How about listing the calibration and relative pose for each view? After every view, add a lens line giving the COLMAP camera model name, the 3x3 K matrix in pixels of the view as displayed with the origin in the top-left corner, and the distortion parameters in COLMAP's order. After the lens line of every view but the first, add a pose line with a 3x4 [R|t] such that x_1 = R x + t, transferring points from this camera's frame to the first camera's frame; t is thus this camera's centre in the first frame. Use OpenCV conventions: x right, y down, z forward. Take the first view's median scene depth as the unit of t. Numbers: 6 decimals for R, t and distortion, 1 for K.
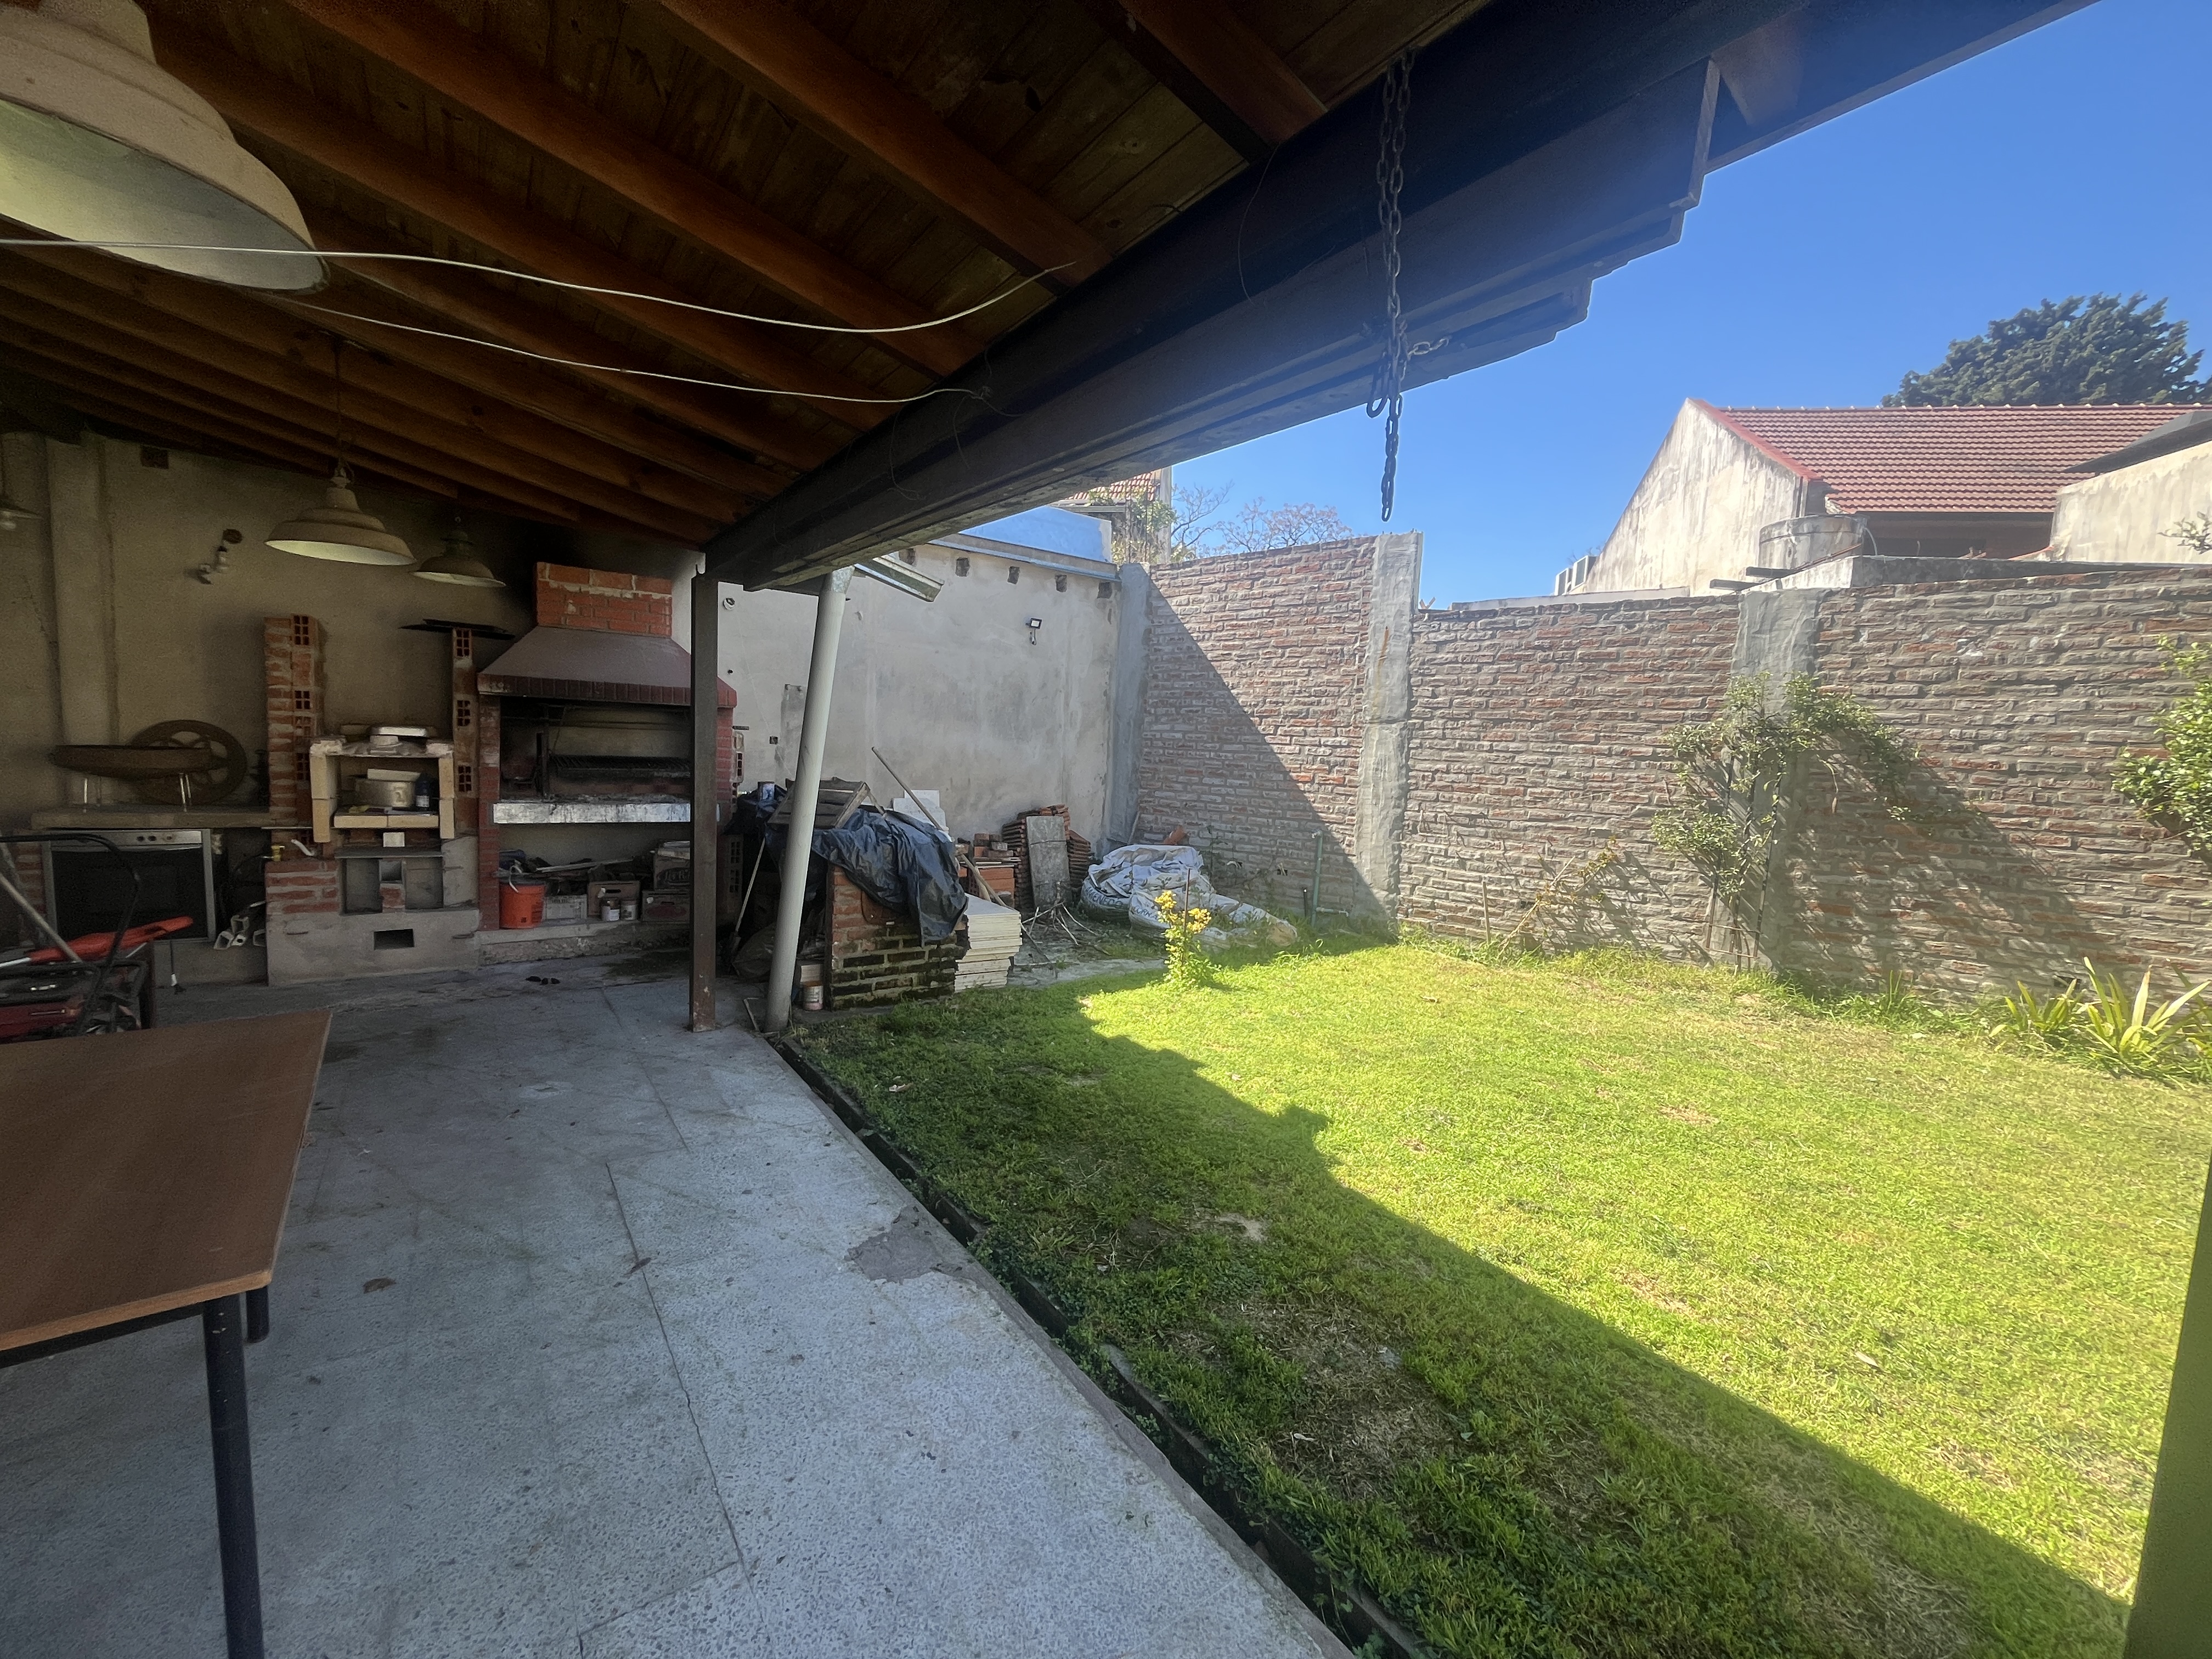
lens RADIAL K [[894.1, 0, 1106.0], [0, 894.1, 829.5], [0, 0, 1]] dist [-0.003700, -0.000472]
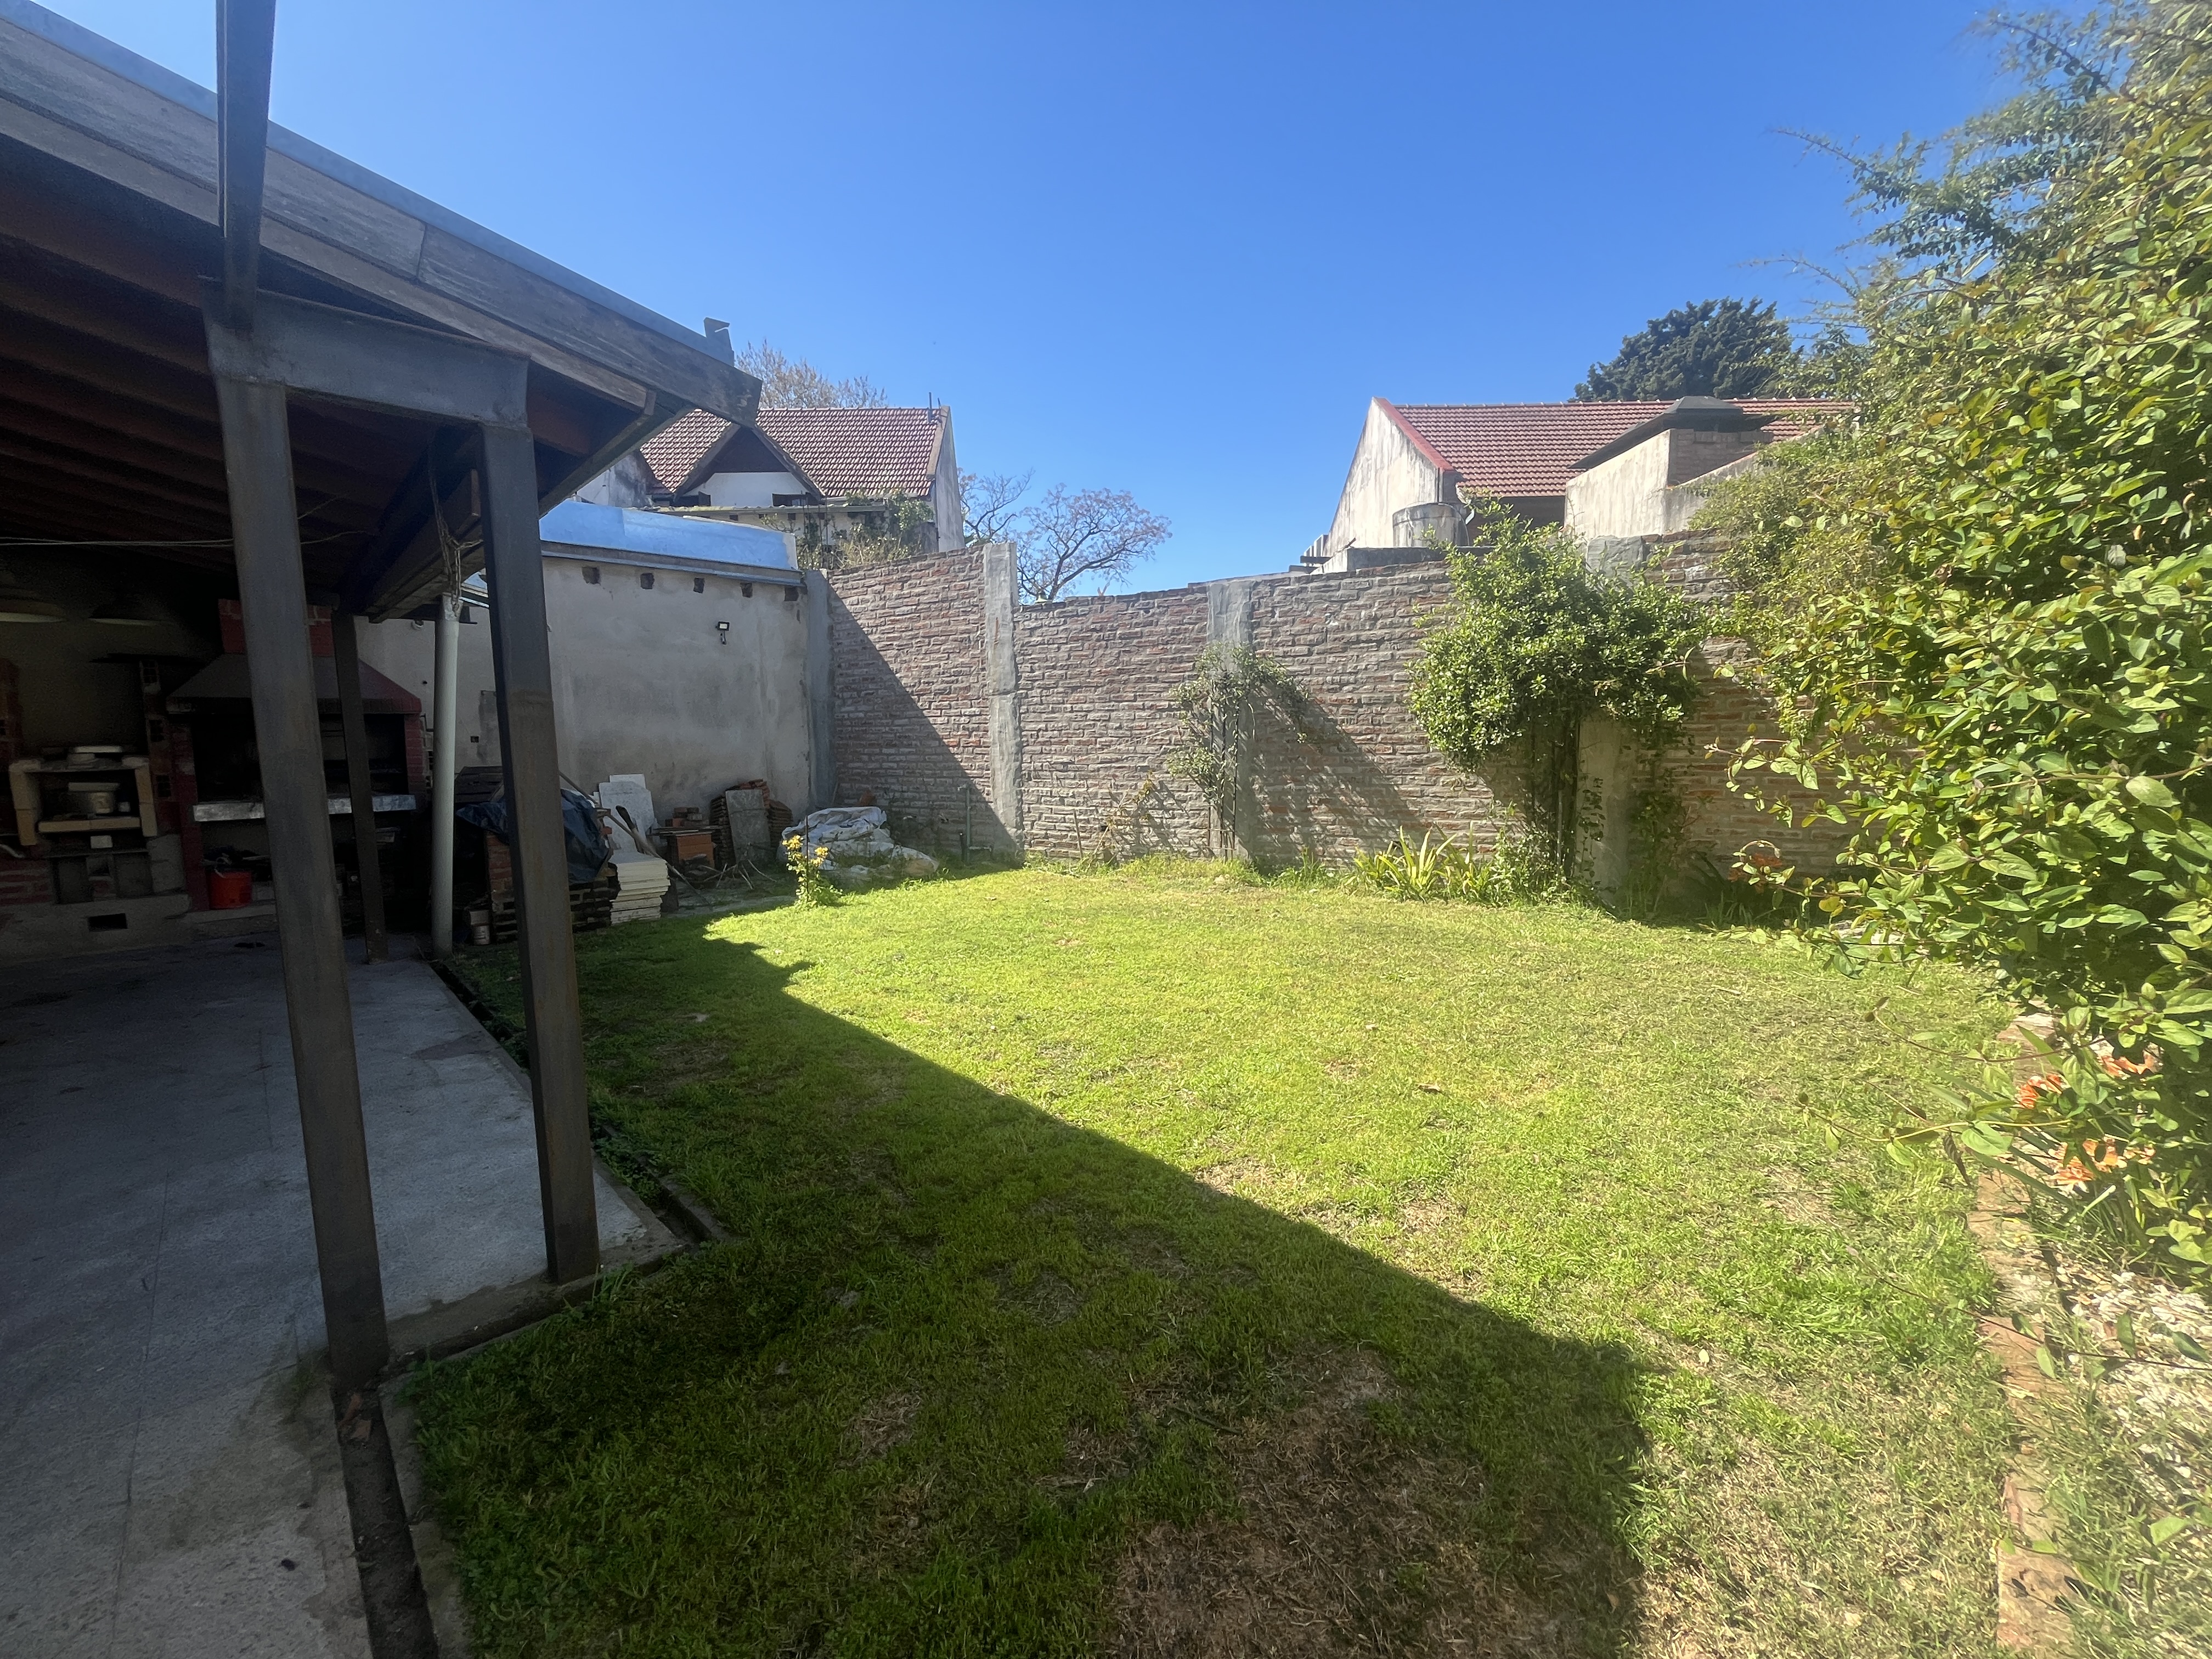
lens RADIAL K [[894.1, 0, 1106.0], [0, 894.1, 829.5], [0, 0, 1]] dist [-0.003700, -0.000472]
pose [[0.987325, -0.077540, 0.138478, 0.323793], [0.074664, 0.996874, 0.025854, 0.058565], [-0.140049, -0.015187, 0.990028, -0.322706]]
